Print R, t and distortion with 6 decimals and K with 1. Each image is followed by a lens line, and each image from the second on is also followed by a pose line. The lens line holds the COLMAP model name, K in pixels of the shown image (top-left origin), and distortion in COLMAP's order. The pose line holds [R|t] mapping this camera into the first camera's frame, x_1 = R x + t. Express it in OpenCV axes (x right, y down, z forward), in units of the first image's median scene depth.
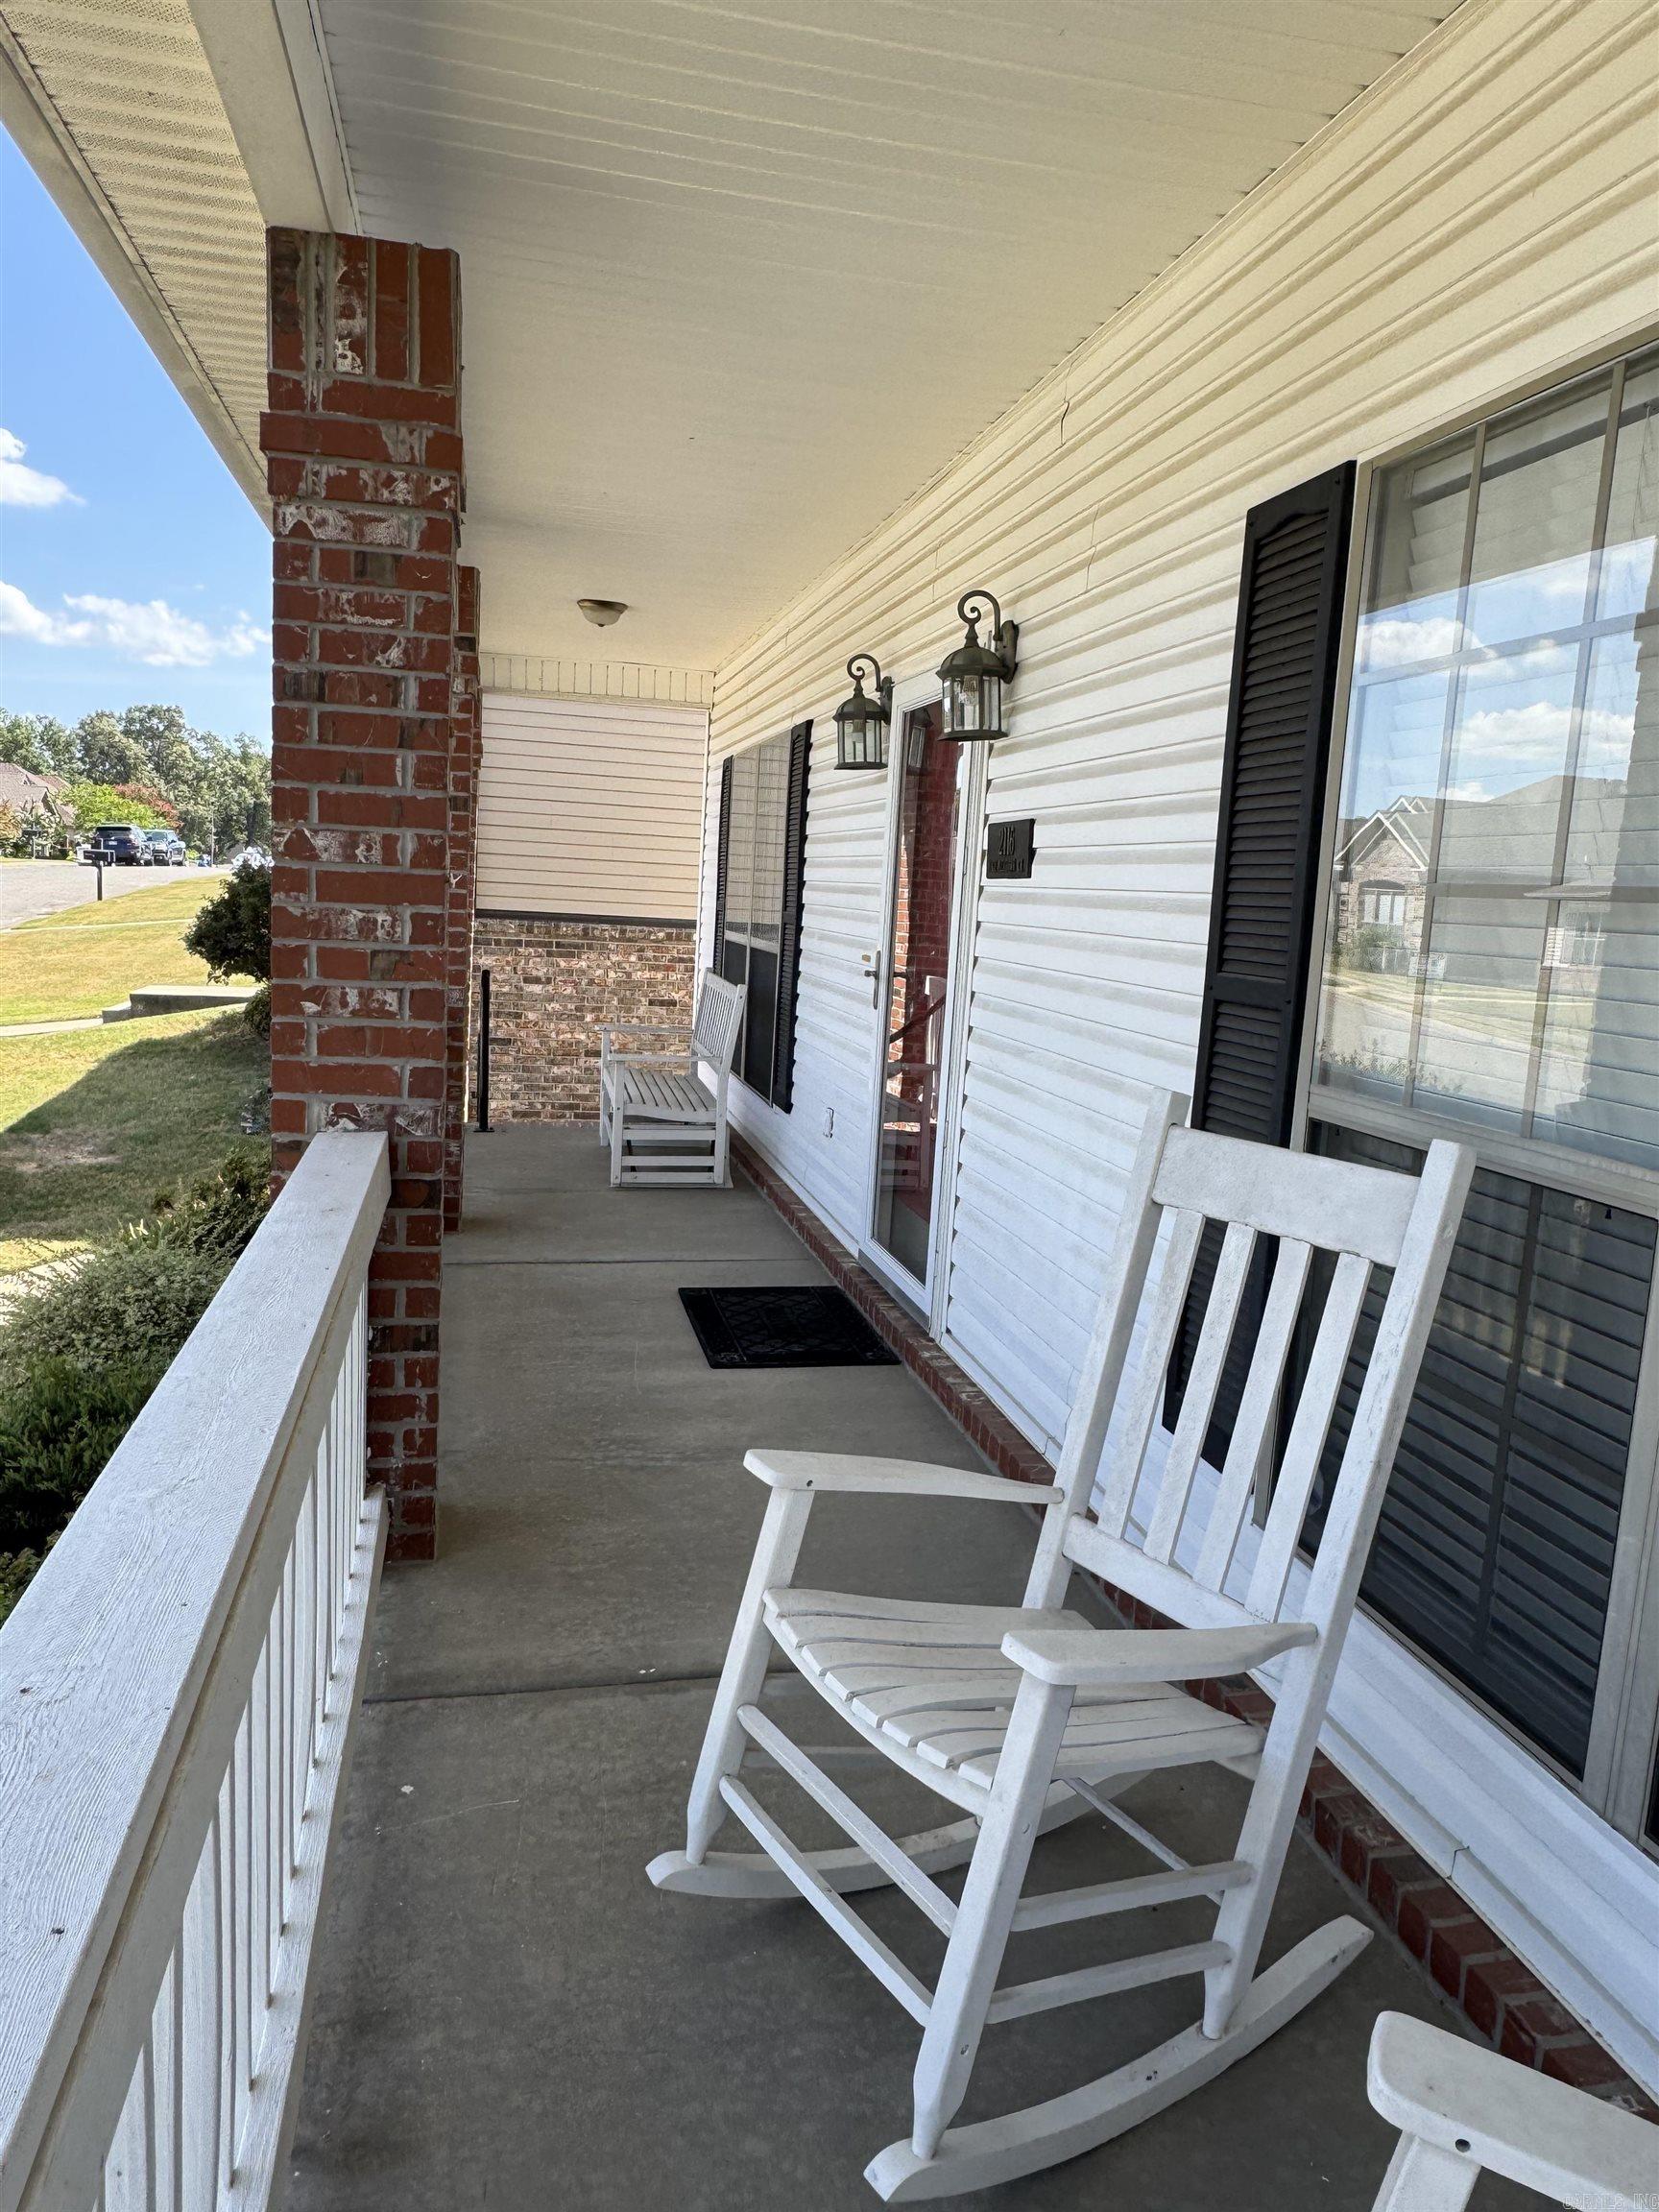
lens RADIAL K [[1521.2, 0, 826.2], [0, 1521.2, 1090.9], [0, 0, 1]] dist [-0.003943, 0.000128]
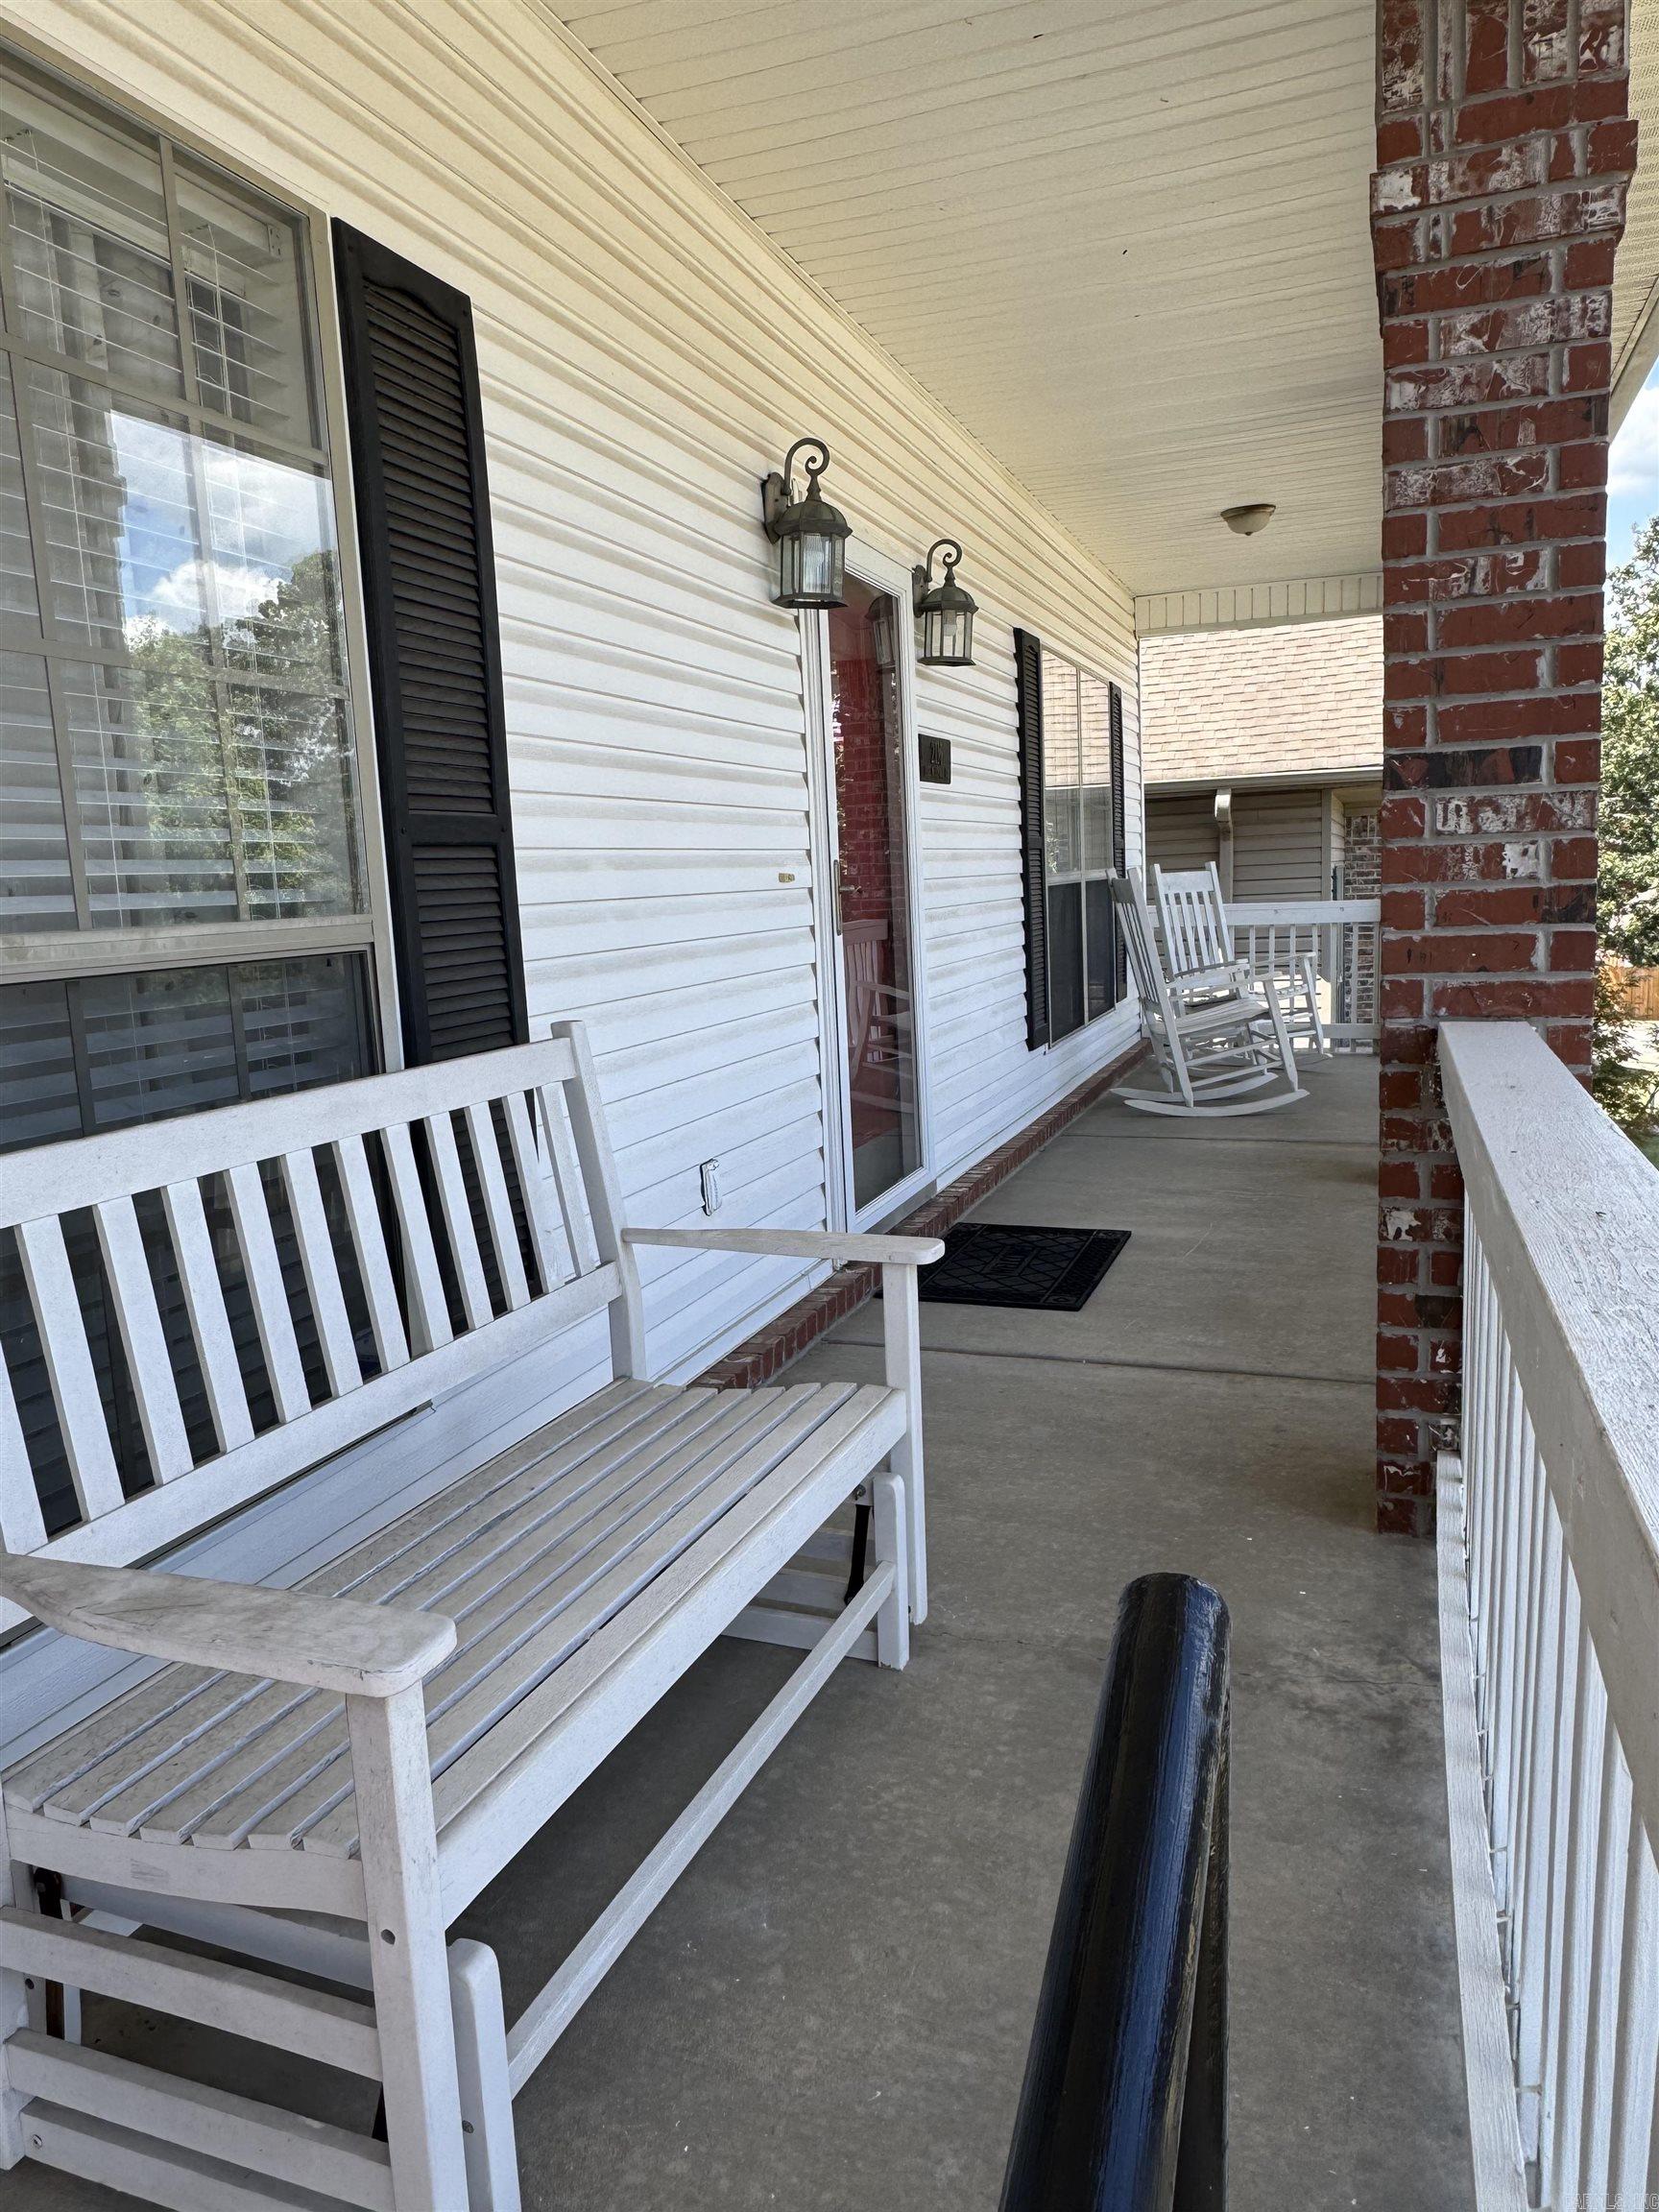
lens RADIAL K [[1521.2, 0, 826.2], [0, 1521.2, 1090.9], [0, 0, 1]] dist [-0.003943, 0.000128]
pose [[-0.845245, -0.089154, 0.526890, -0.428327], [0.070026, 0.959003, 0.274609, -0.214651], [-0.529771, 0.269008, -0.804349, 1.851013]]
